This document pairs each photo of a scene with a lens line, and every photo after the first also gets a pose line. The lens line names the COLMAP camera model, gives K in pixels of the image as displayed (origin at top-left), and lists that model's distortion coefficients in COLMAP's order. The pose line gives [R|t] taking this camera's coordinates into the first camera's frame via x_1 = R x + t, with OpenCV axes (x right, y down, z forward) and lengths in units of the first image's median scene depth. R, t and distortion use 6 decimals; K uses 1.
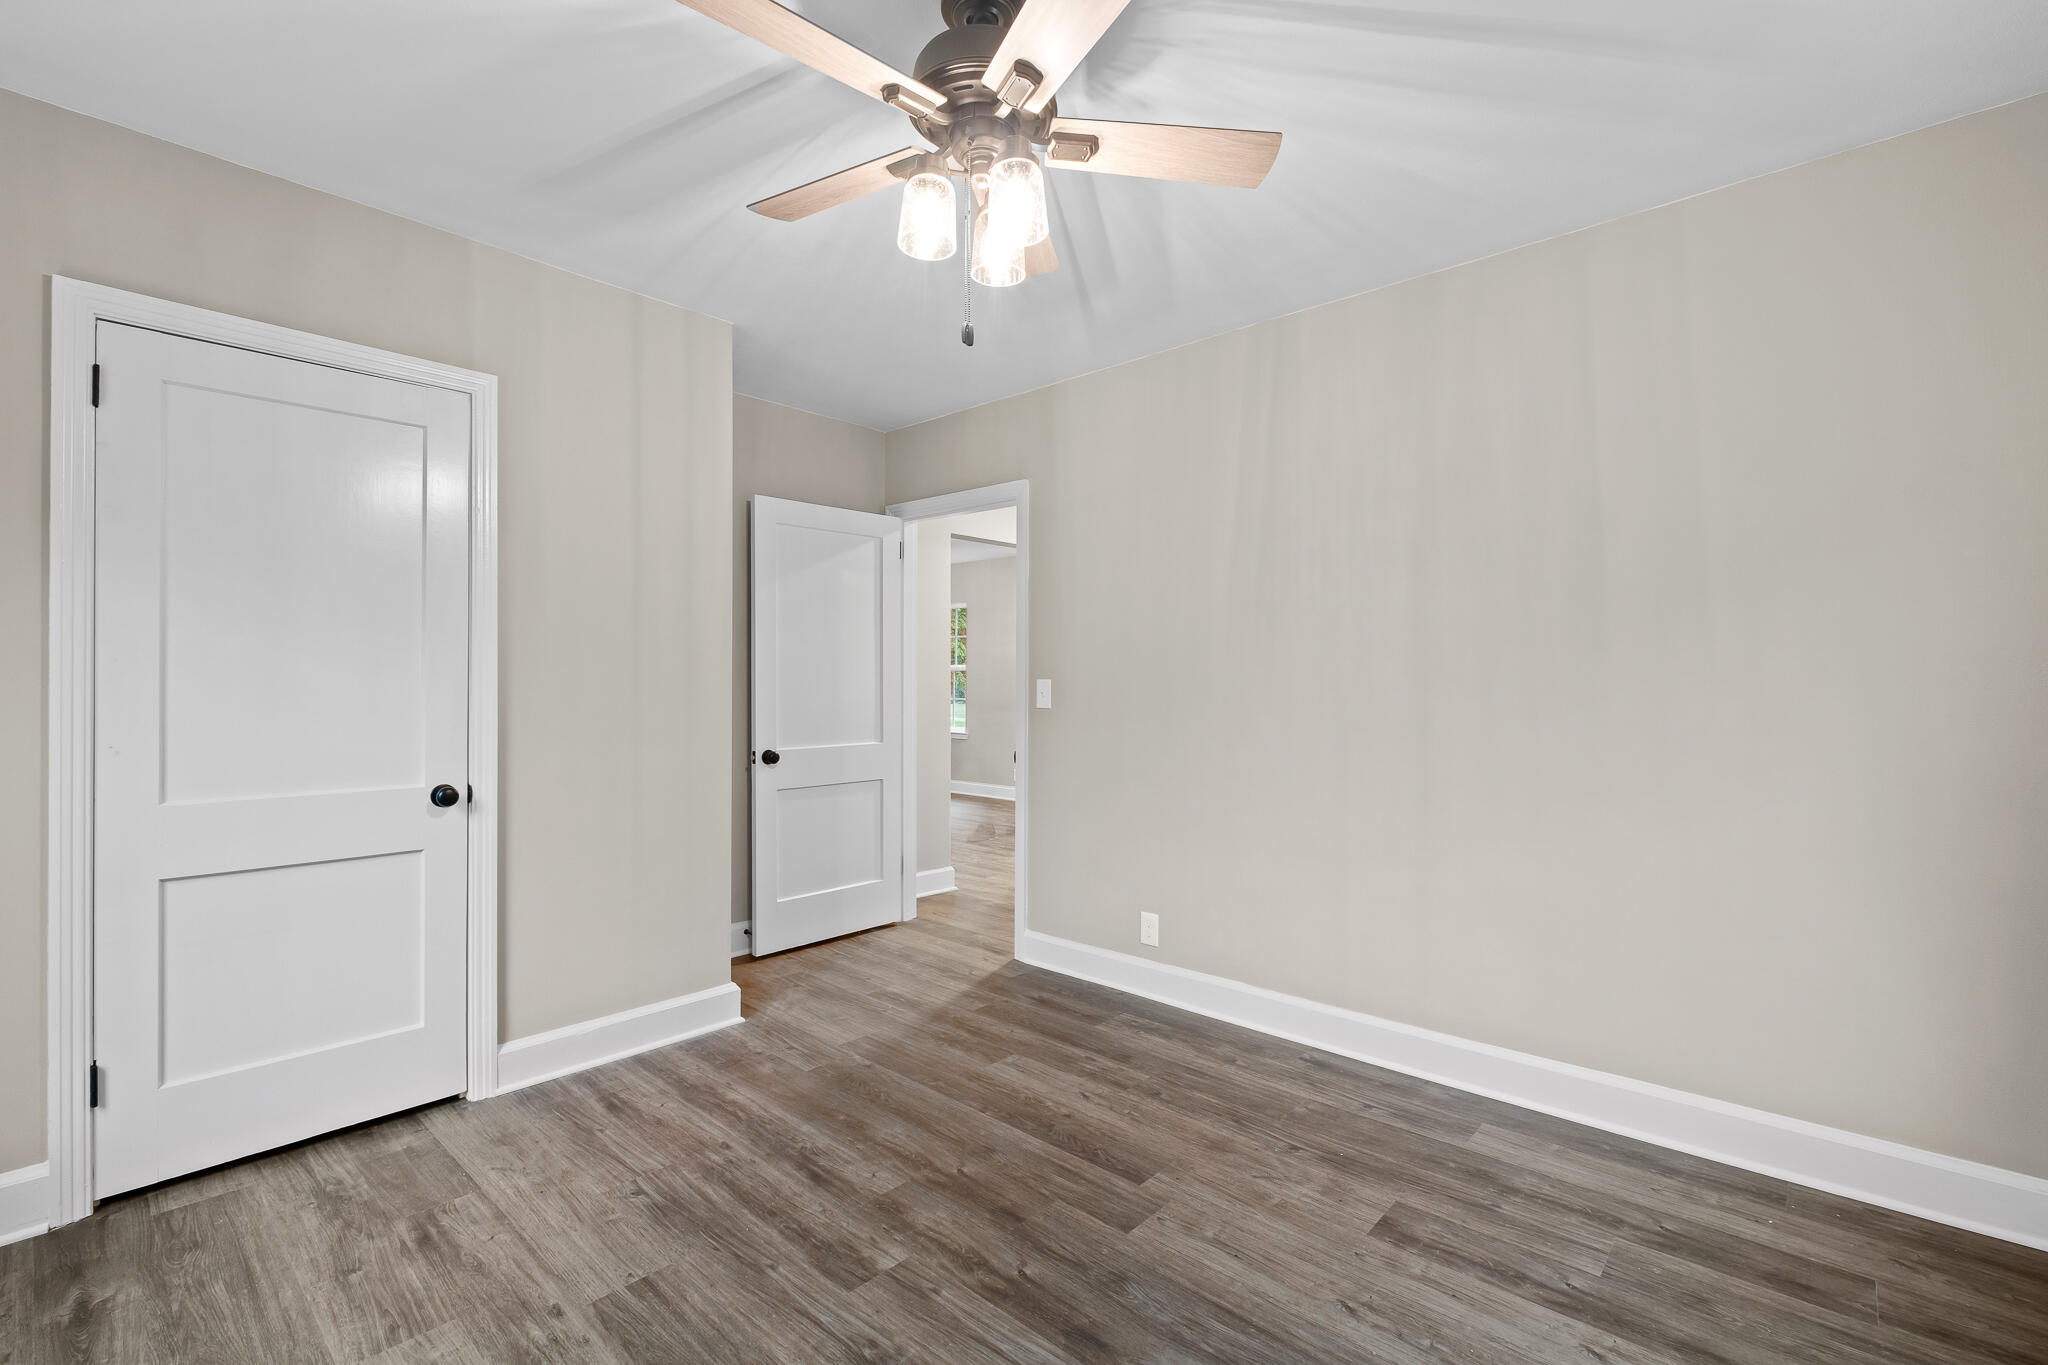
lens RADIAL K [[908.2, 0, 1019.4], [0, 908.2, 680.3], [0, 0, 1]] dist [-0.000225, 0.001715]
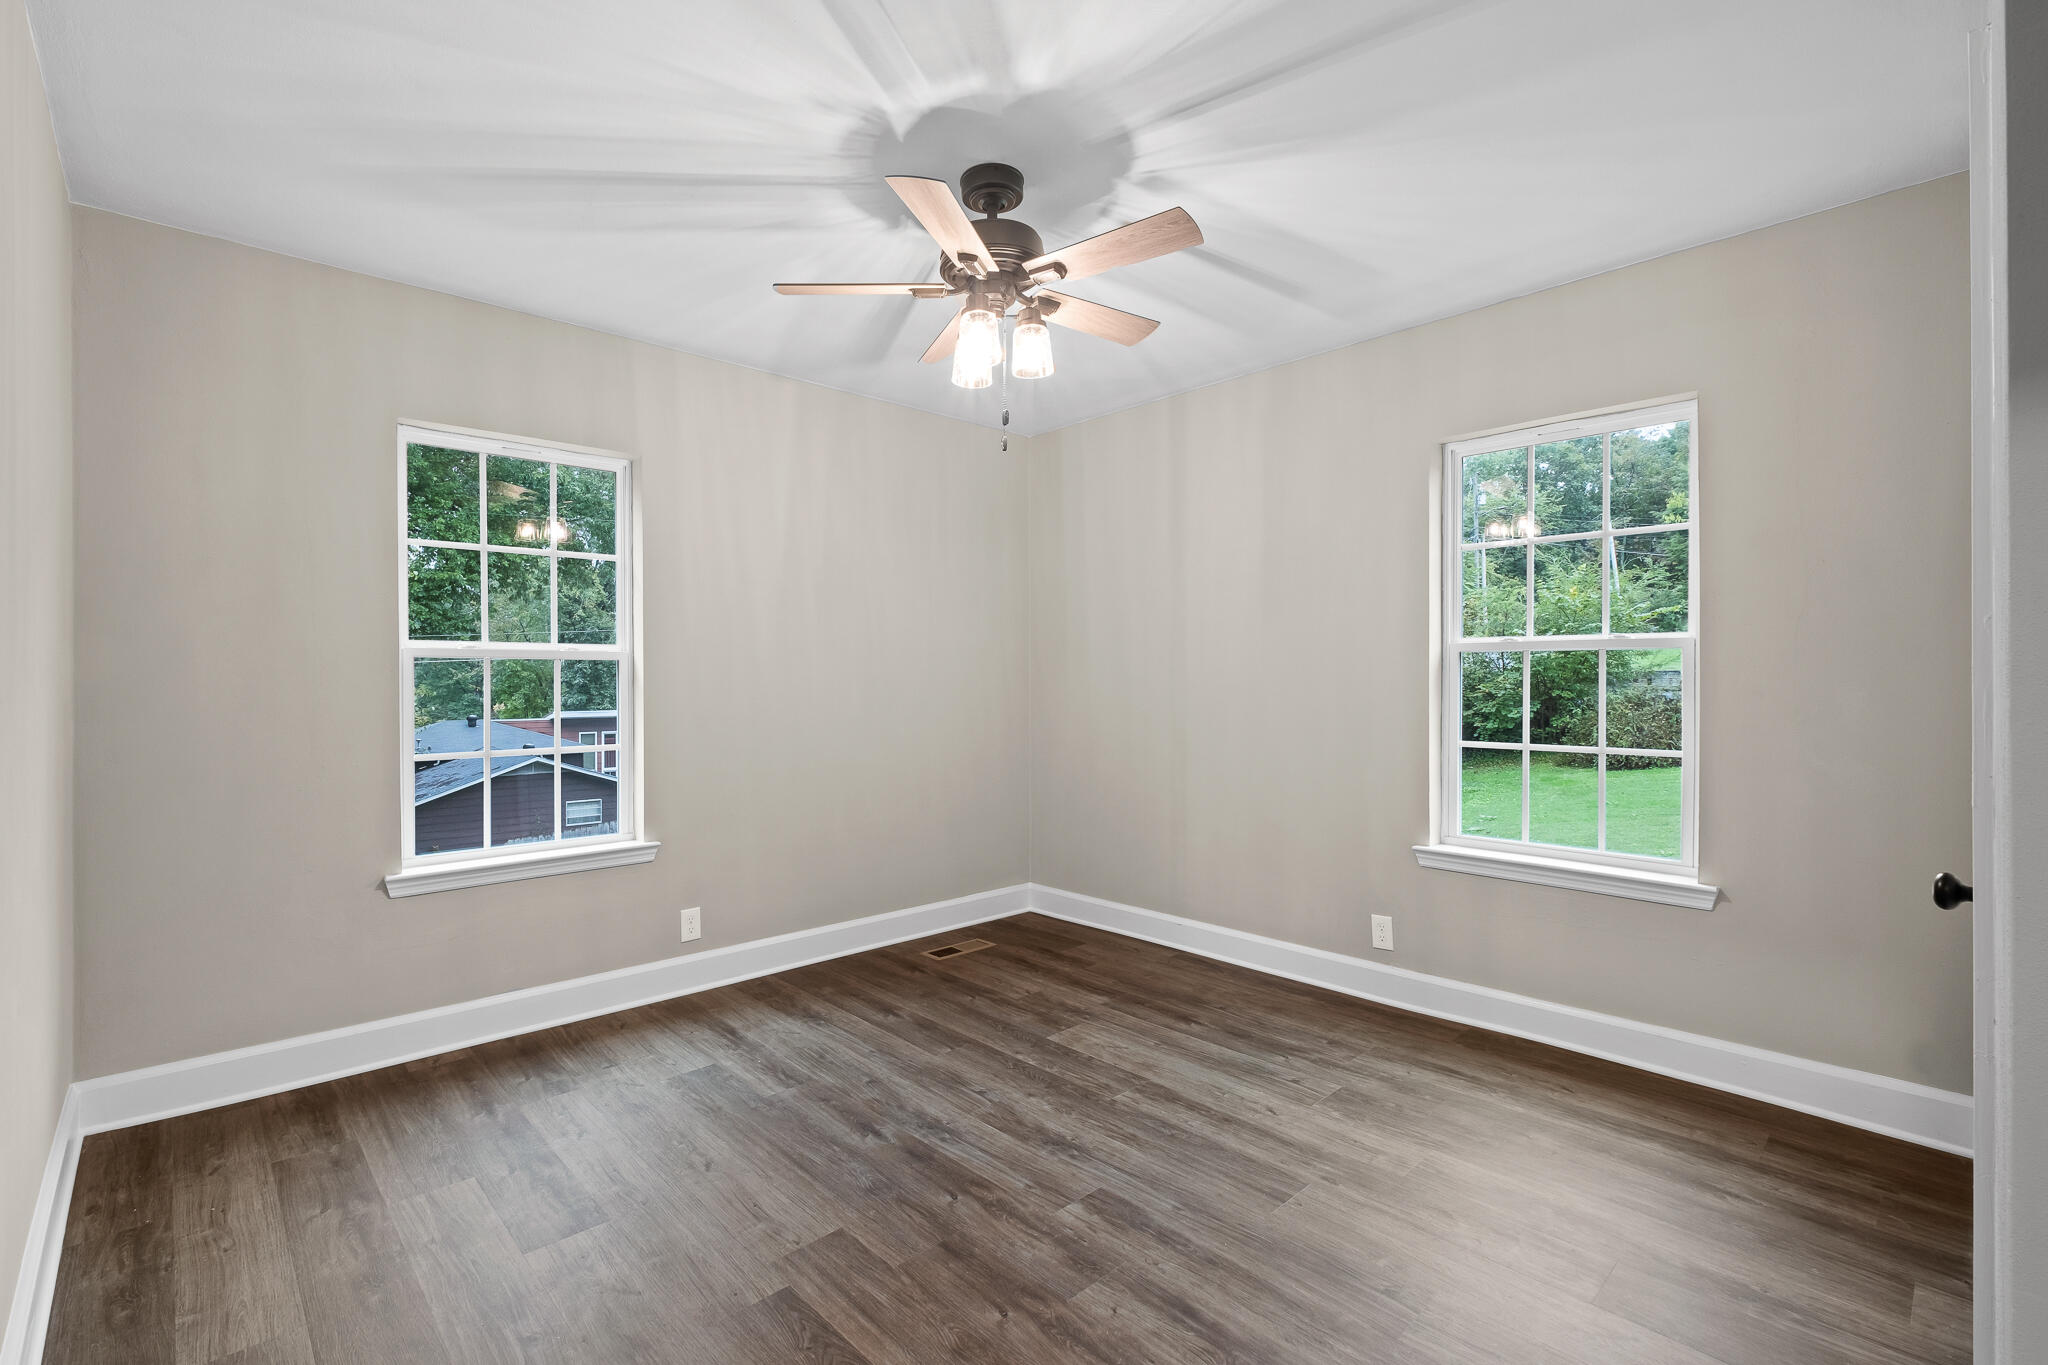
lens RADIAL K [[908.2, 0, 1026.5], [0, 908.2, 684.5], [0, 0, 1]] dist [-0.000225, 0.001715]
pose [[-0.997816, -0.000041, 0.066052, -0.153472], [0.000483, 0.999969, 0.007910, -0.000552], [-0.066050, 0.007924, -0.997785, 2.001636]]
